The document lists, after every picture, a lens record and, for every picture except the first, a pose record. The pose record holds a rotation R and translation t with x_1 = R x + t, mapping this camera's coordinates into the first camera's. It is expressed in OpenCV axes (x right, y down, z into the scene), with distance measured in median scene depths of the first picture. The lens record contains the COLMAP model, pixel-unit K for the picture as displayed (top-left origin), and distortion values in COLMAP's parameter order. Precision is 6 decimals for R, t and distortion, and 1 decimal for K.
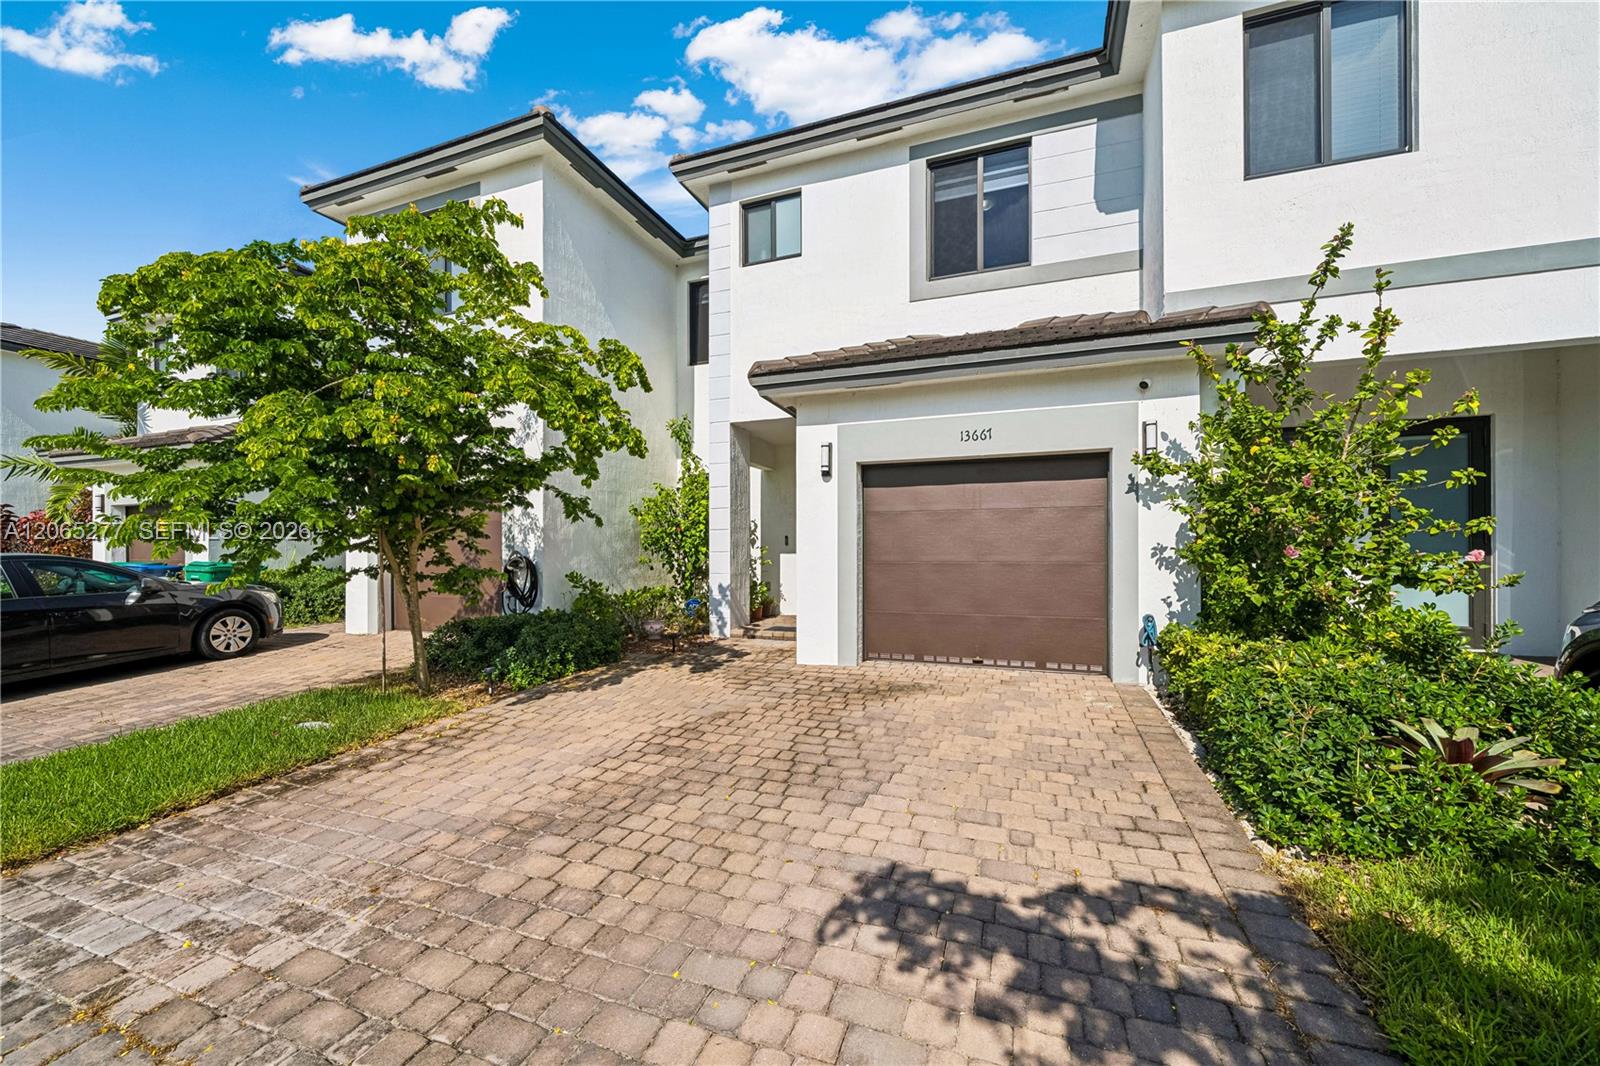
lens RADIAL K [[613.7, 0, 798.4], [0, 613.7, 543.6], [0, 0, 1]] dist [-0.010853, 0.005457]
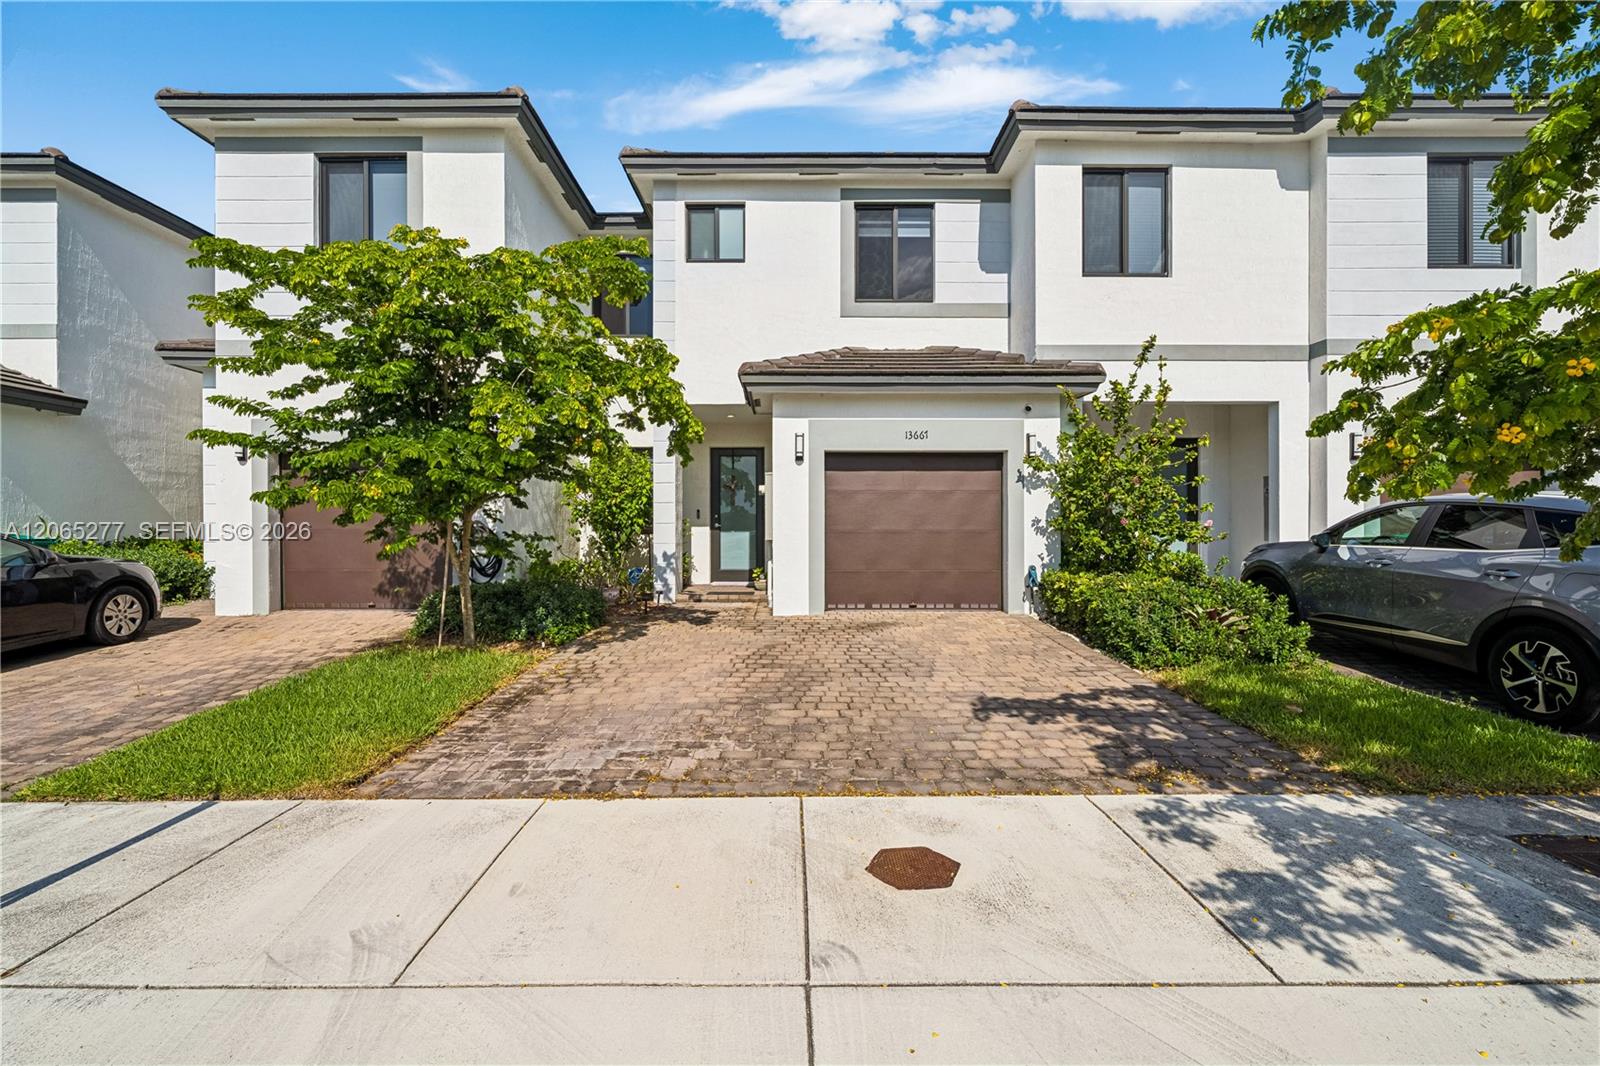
lens RADIAL K [[702.1, 0, 794.7], [0, 702.1, 518.8], [0, 0, 1]] dist [-0.000571, 0.001124]
pose [[0.933300, 0.008116, 0.359006, -0.473072], [-0.006373, 0.999961, -0.006038, 0.015018], [-0.359041, 0.003347, 0.933316, -0.309408]]
